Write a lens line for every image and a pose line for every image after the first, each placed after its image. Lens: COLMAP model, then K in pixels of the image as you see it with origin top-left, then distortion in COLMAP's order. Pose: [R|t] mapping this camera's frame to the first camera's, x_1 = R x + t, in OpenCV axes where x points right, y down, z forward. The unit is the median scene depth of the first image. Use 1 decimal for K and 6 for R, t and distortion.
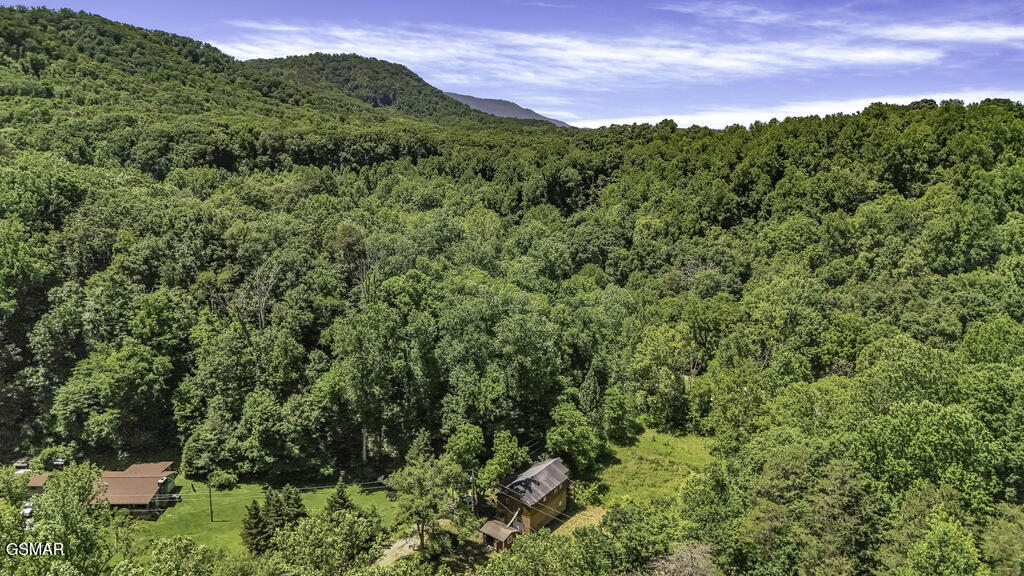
lens RADIAL K [[748.8, 0, 513.2], [0, 748.8, 289.5], [0, 0, 1]] dist [0.067347, -0.064616]
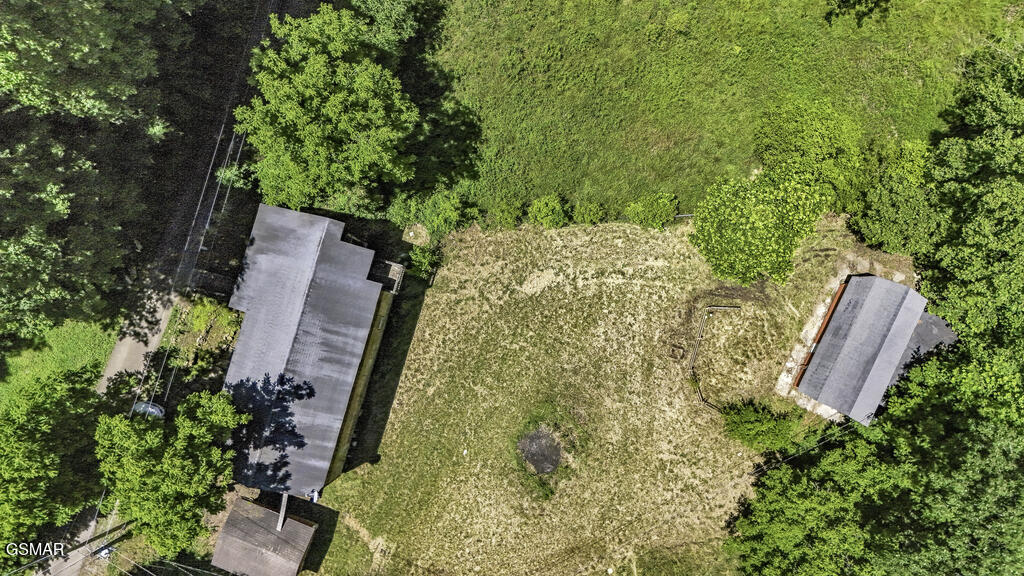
lens RADIAL K [[748.8, 0, 514.1], [0, 748.8, 287.4], [0, 0, 1]] dist [0.067347, -0.064616]
pose [[0.950177, -0.311592, -0.008552, 0.058581], [0.096121, 0.266794, 0.958948, -0.026817], [-0.296519, -0.911993, 0.283453, 0.394581]]
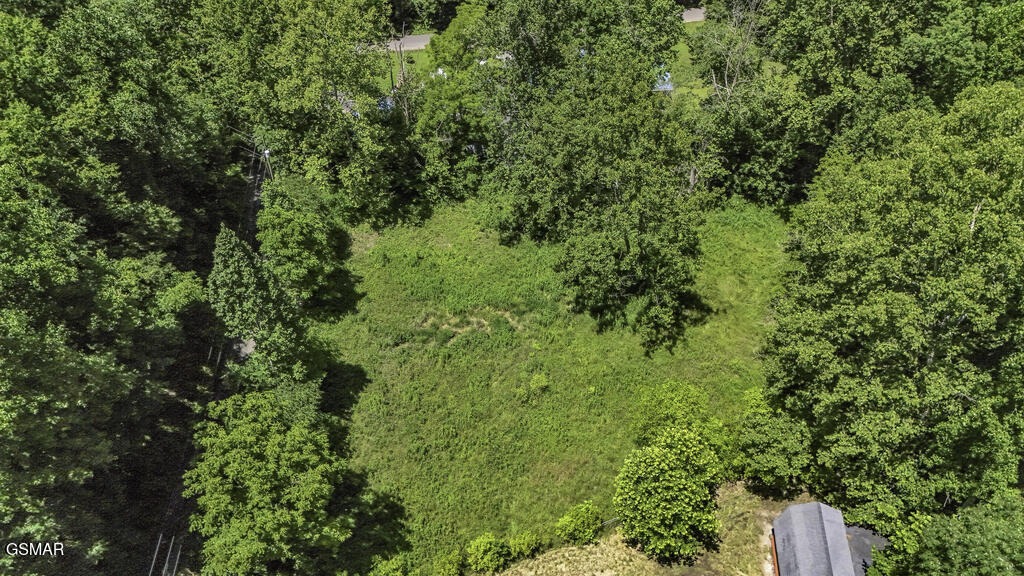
lens RADIAL K [[748.8, 0, 517.4], [0, 748.8, 279.3], [0, 0, 1]] dist [0.067347, -0.064616]
pose [[0.790672, -0.441313, 0.424360, 0.029681], [0.154529, 0.814535, 0.559155, -0.016948], [-0.592418, -0.376532, 0.712225, 0.351426]]
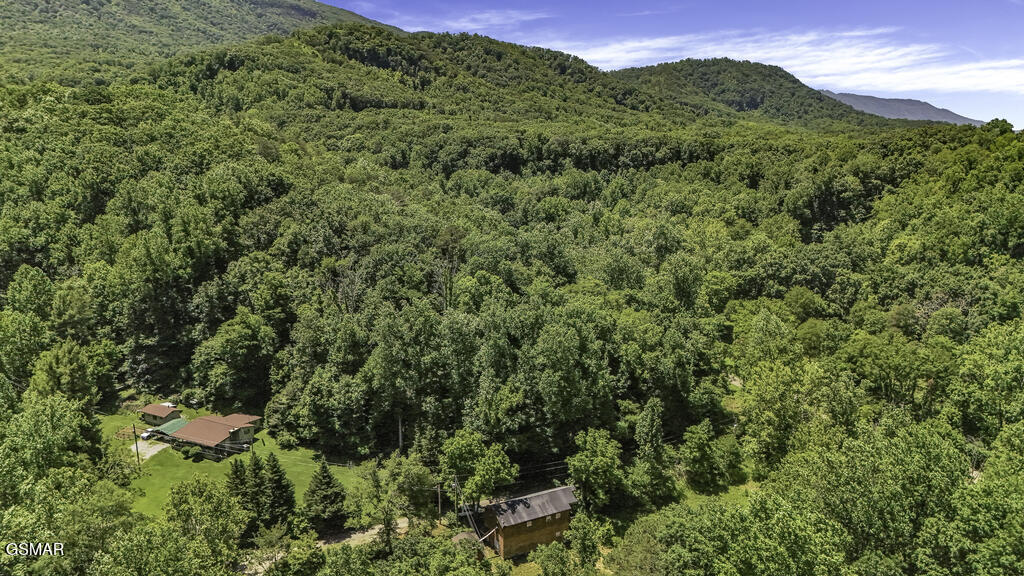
lens RADIAL K [[748.8, 0, 513.7], [0, 748.8, 294.4], [0, 0, 1]] dist [0.067347, -0.064616]
pose [[0.883602, 0.096399, -0.458209, 0.182919], [-0.096830, 0.995044, 0.022613, -0.010902], [0.458118, 0.024388, 0.888557, 0.064505]]
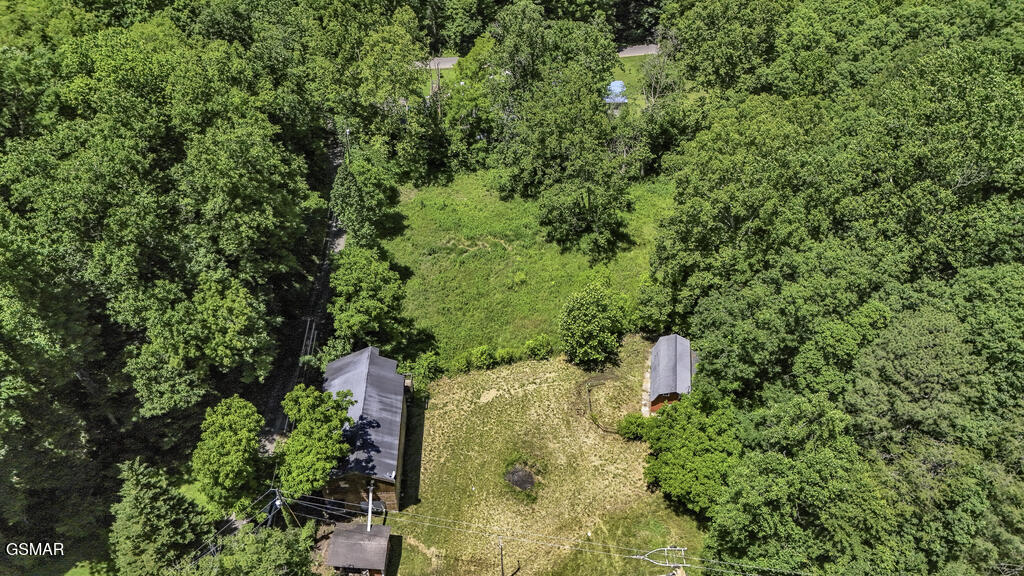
lens RADIAL K [[748.8, 0, 514.4], [0, 748.8, 284.2], [0, 0, 1]] dist [0.067347, -0.064616]
pose [[0.810687, -0.402035, 0.425623, -0.034984], [0.131542, 0.833449, 0.536712, -0.052089], [-0.570512, -0.379118, 0.728551, 0.242472]]
